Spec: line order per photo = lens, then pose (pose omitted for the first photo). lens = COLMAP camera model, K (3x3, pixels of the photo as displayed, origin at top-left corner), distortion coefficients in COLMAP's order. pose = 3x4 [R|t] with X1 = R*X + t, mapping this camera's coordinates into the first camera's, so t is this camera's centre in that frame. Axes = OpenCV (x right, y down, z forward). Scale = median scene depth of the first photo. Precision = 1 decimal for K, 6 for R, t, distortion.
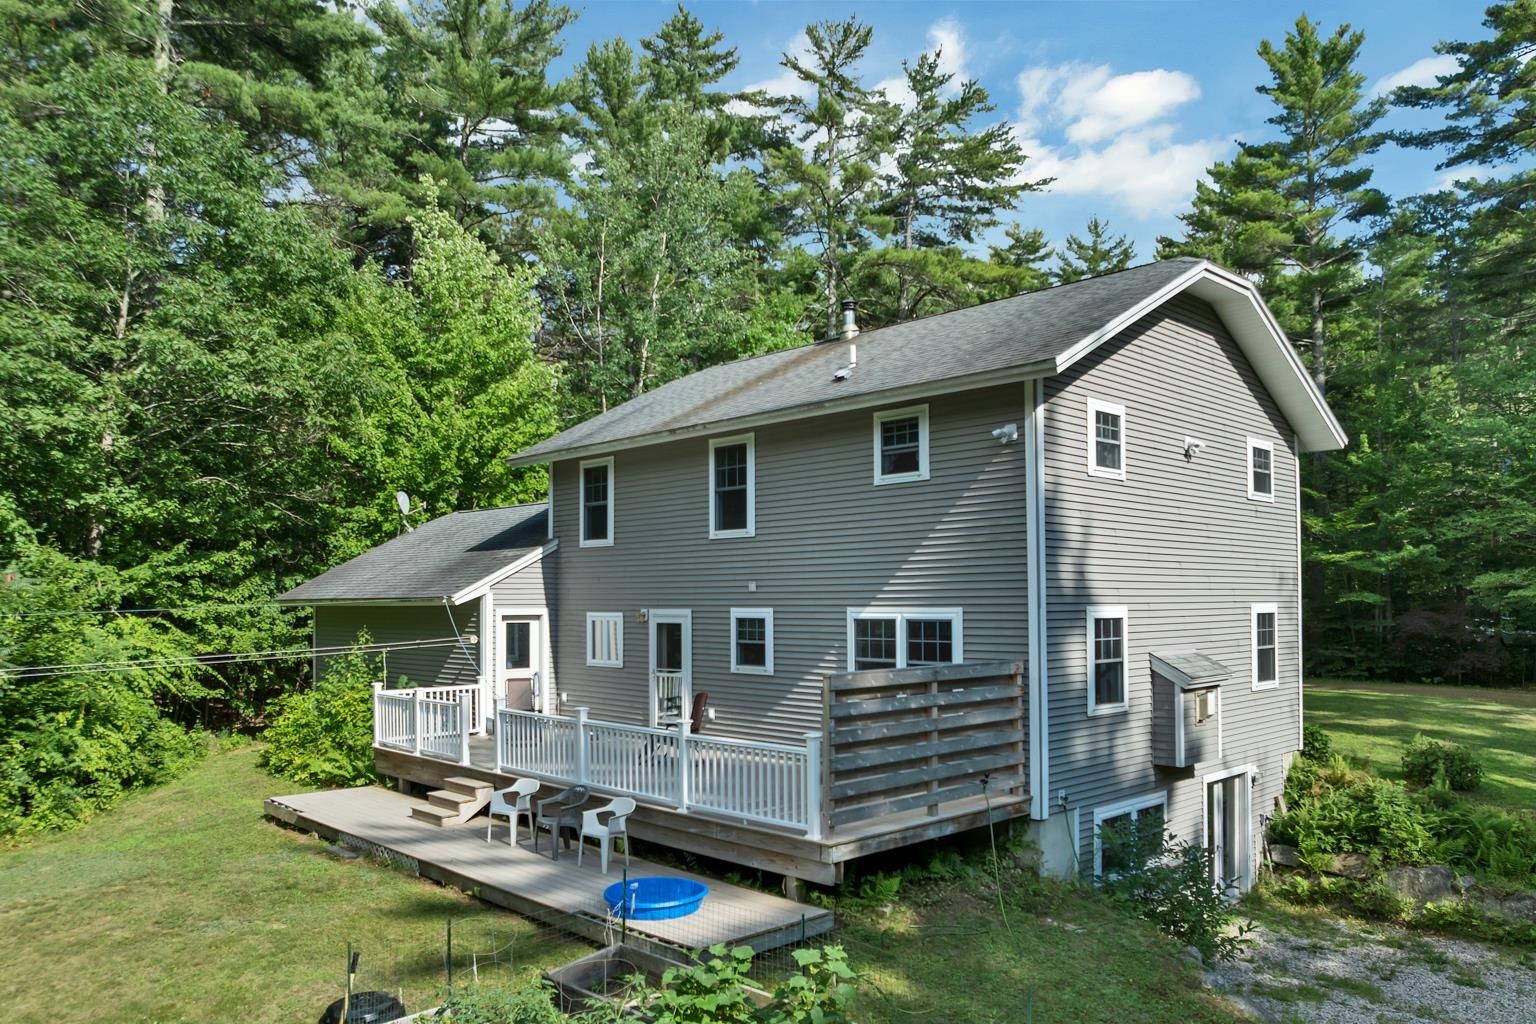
lens RADIAL K [[1113.3, 0, 768.9], [0, 1113.3, 564.6], [0, 0, 1]] dist [-0.071667, 0.042265]
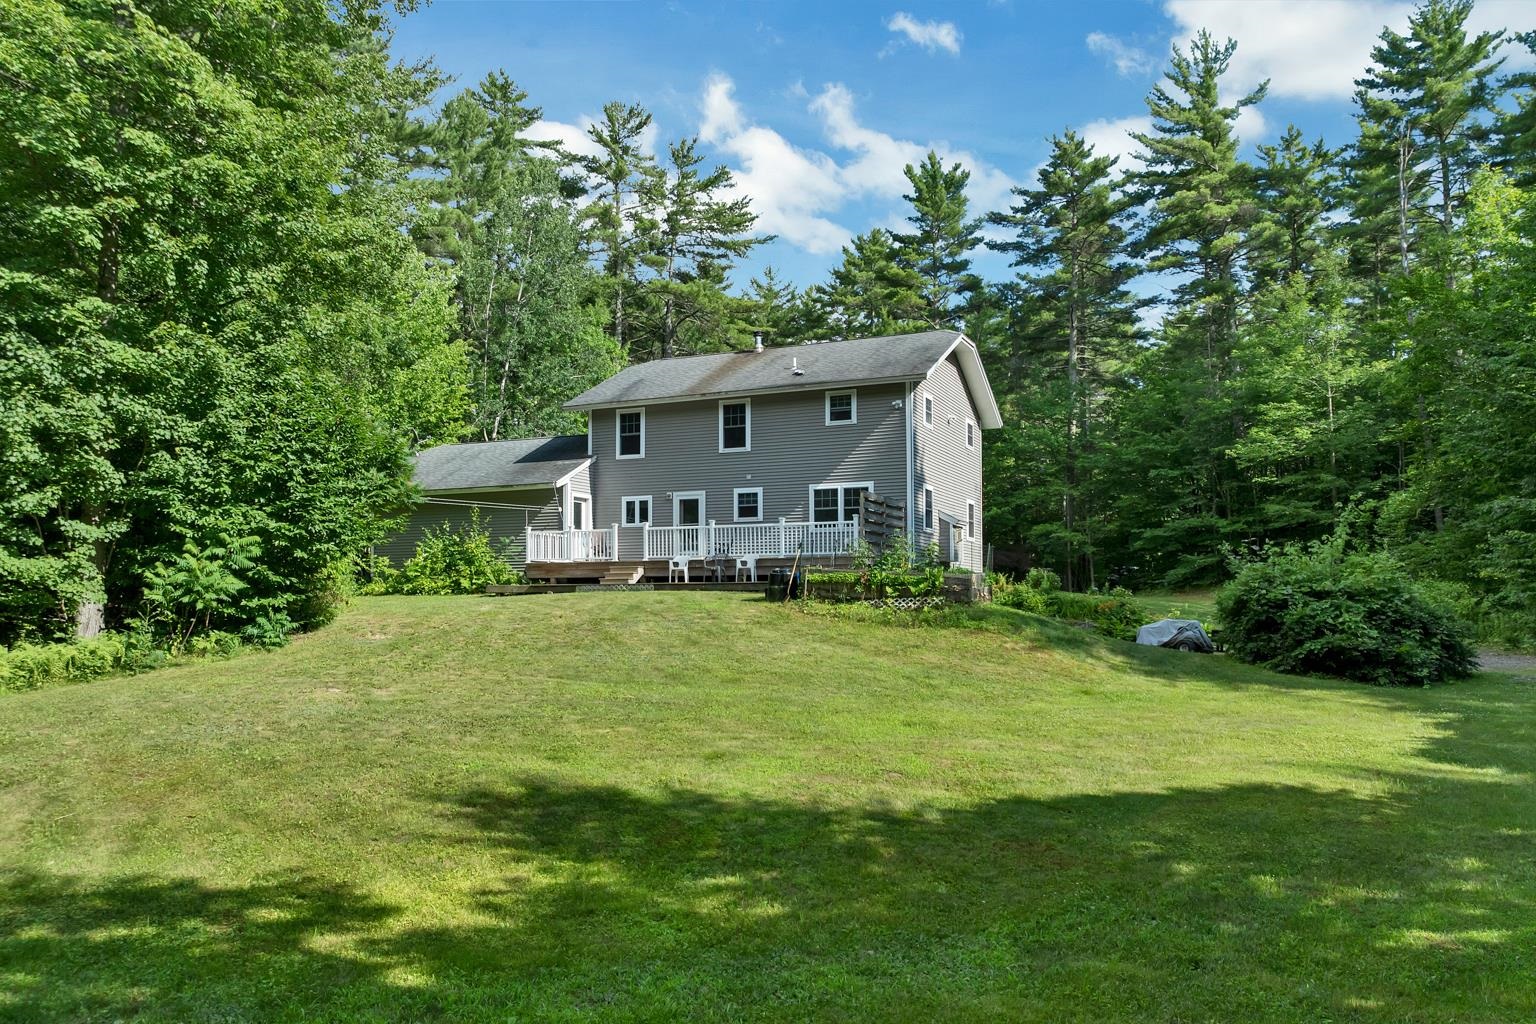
lens RADIAL K [[1123.9, 0, 819.2], [0, 1123.9, 564.3], [0, 0, 1]] dist [-0.029807, -0.003577]
pose [[0.910492, 0.013277, 0.413313, -0.283174], [-0.009702, 0.999895, -0.010747, 0.076441], [-0.413412, 0.005775, 0.910526, -0.333879]]
